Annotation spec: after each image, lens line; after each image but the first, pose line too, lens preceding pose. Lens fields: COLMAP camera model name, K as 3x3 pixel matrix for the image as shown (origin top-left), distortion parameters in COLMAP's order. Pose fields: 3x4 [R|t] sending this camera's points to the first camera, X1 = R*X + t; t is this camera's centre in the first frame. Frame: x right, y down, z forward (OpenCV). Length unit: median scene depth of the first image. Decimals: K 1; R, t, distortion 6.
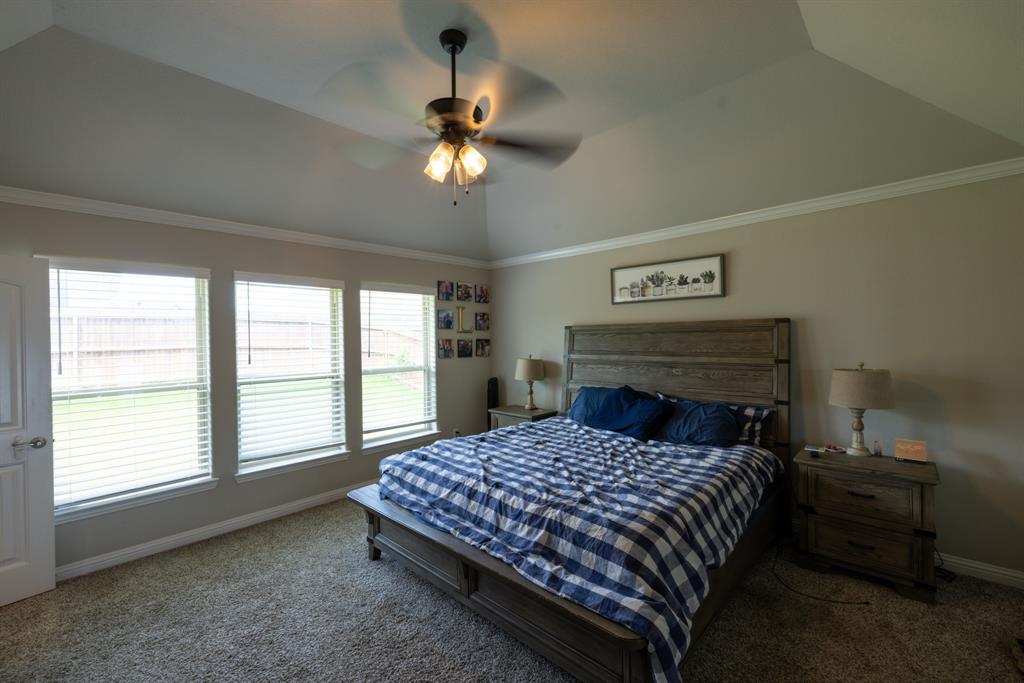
lens RADIAL K [[425.0, 0, 512.8], [0, 425.0, 344.8], [0, 0, 1]] dist [0.000317, -0.000187]
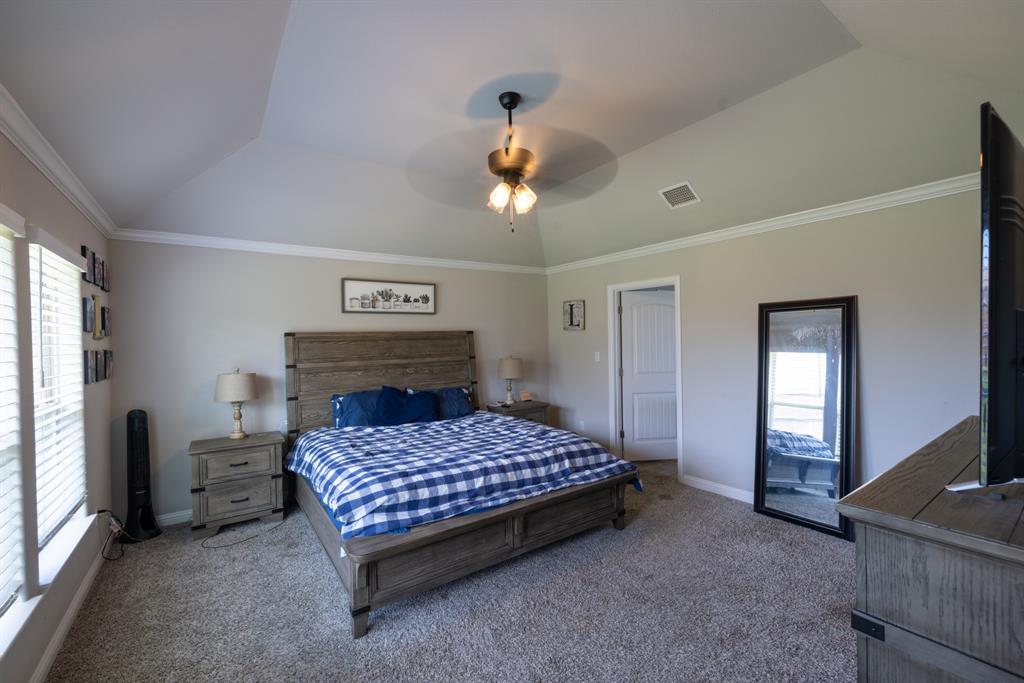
lens RADIAL K [[425.0, 0, 513.2], [0, 425.0, 339.8], [0, 0, 1]] dist [0.000317, -0.000187]
pose [[0.200366, 0.009429, 0.979676, -0.791851], [0.035672, 0.999220, -0.016913, 0.003684], [-0.979071, 0.038336, 0.199874, 0.444523]]
